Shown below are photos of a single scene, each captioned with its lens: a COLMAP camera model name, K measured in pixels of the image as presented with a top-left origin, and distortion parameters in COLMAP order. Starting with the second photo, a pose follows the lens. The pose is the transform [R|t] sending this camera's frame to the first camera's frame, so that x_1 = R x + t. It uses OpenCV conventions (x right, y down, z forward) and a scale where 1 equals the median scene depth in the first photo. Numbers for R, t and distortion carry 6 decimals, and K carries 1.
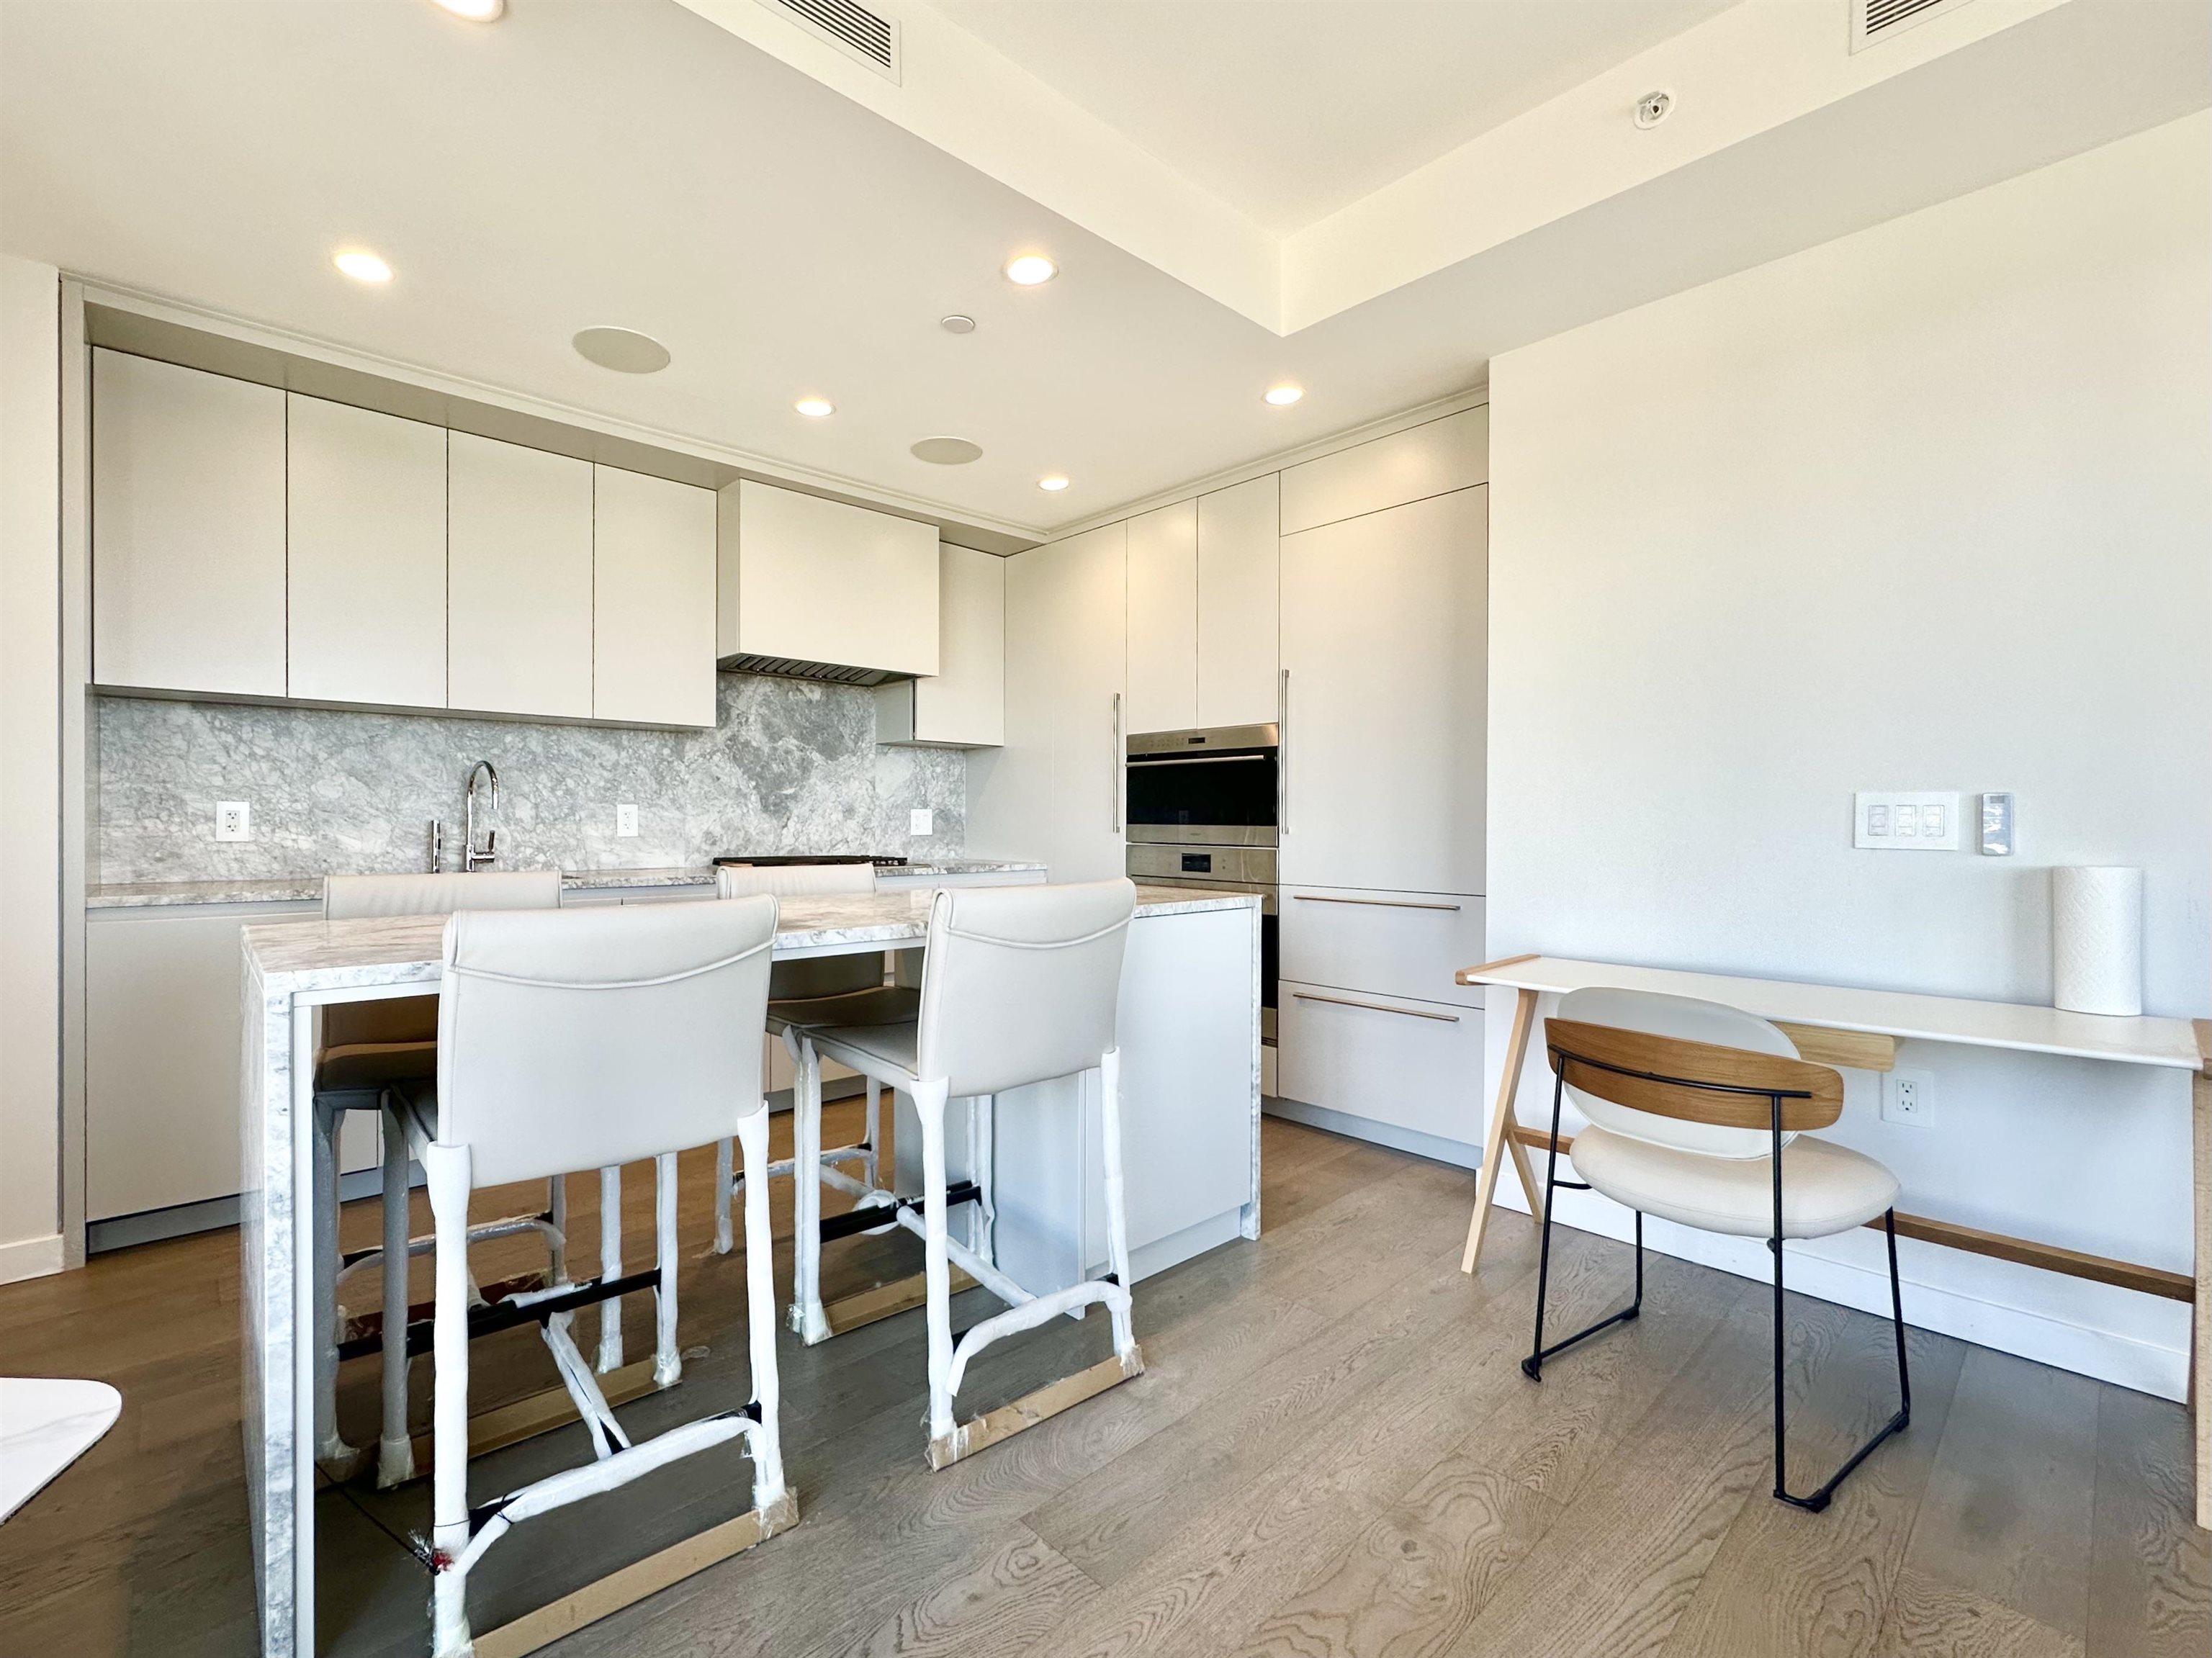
lens RADIAL K [[964.7, 0, 1020.6], [0, 964.7, 823.8], [0, 0, 1]] dist [-0.003704, 0.000276]
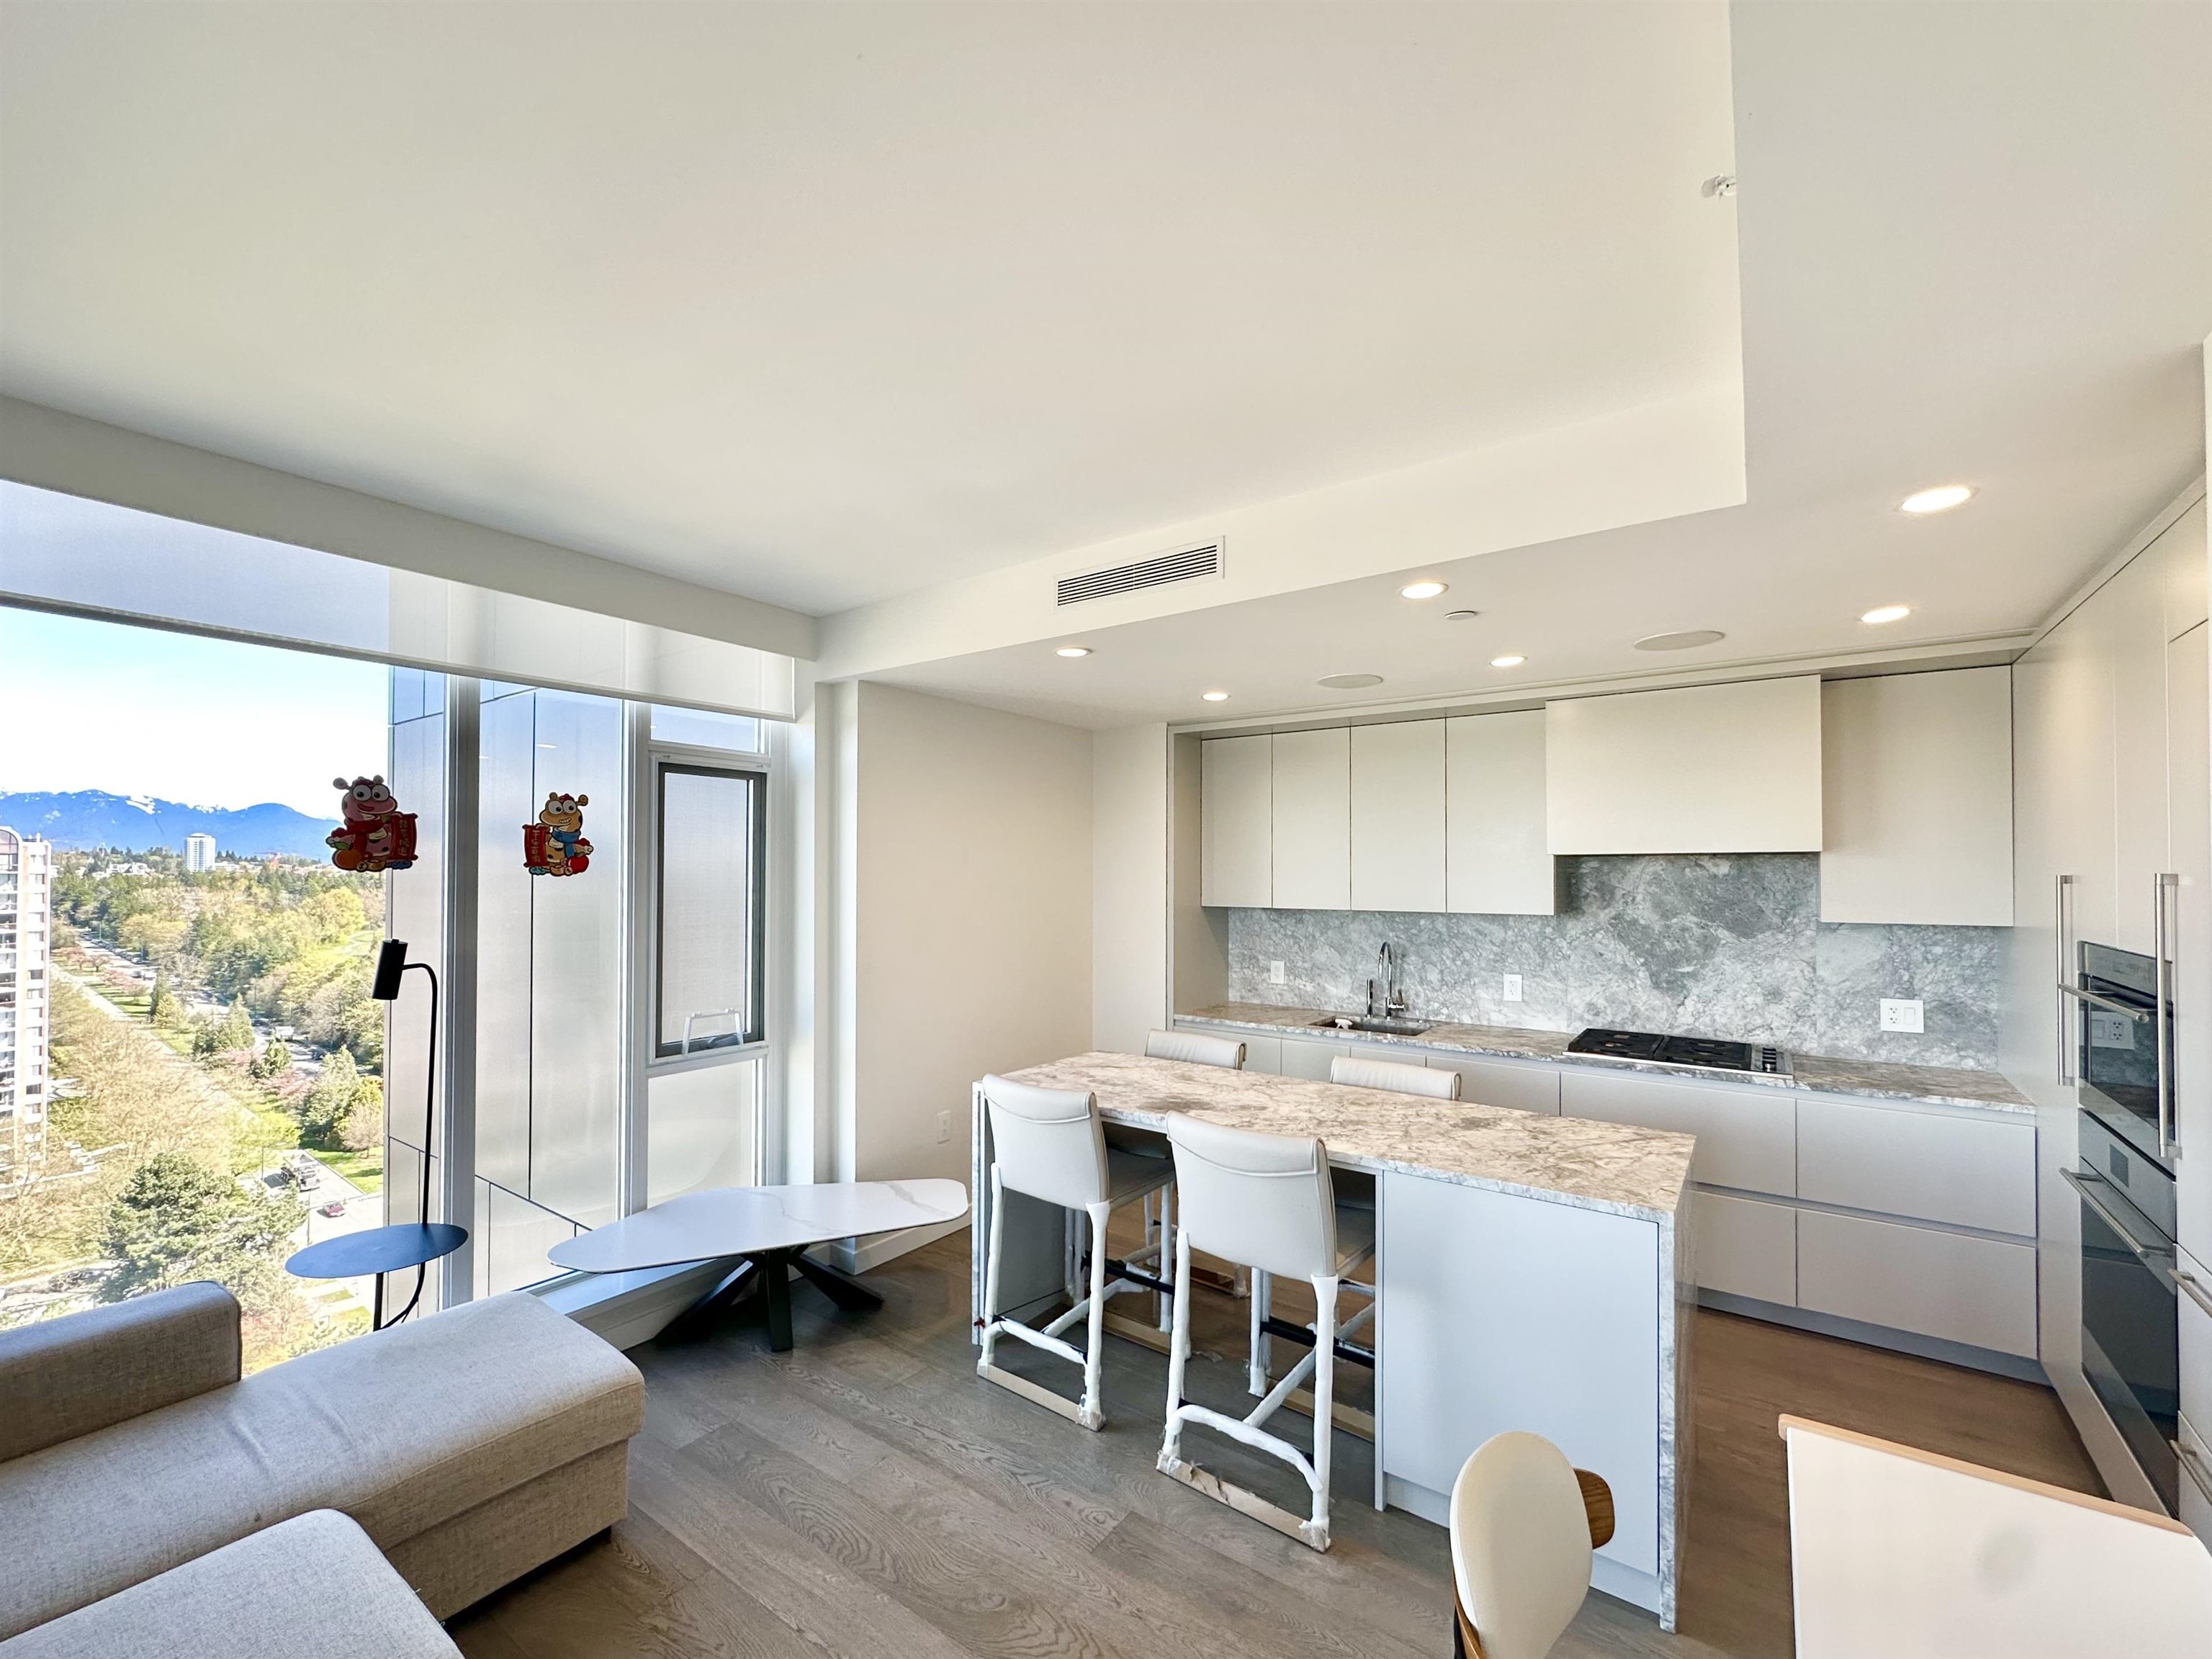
lens RADIAL K [[929.7, 0, 1110.4], [0, 929.7, 854.8], [0, 0, 1]] dist [-0.002947, 0.000372]
pose [[0.236471, -0.018980, -0.971453, 0.642967], [-0.007663, 0.999742, -0.021398, -0.148781], [0.971608, 0.012505, 0.236265, 0.240949]]
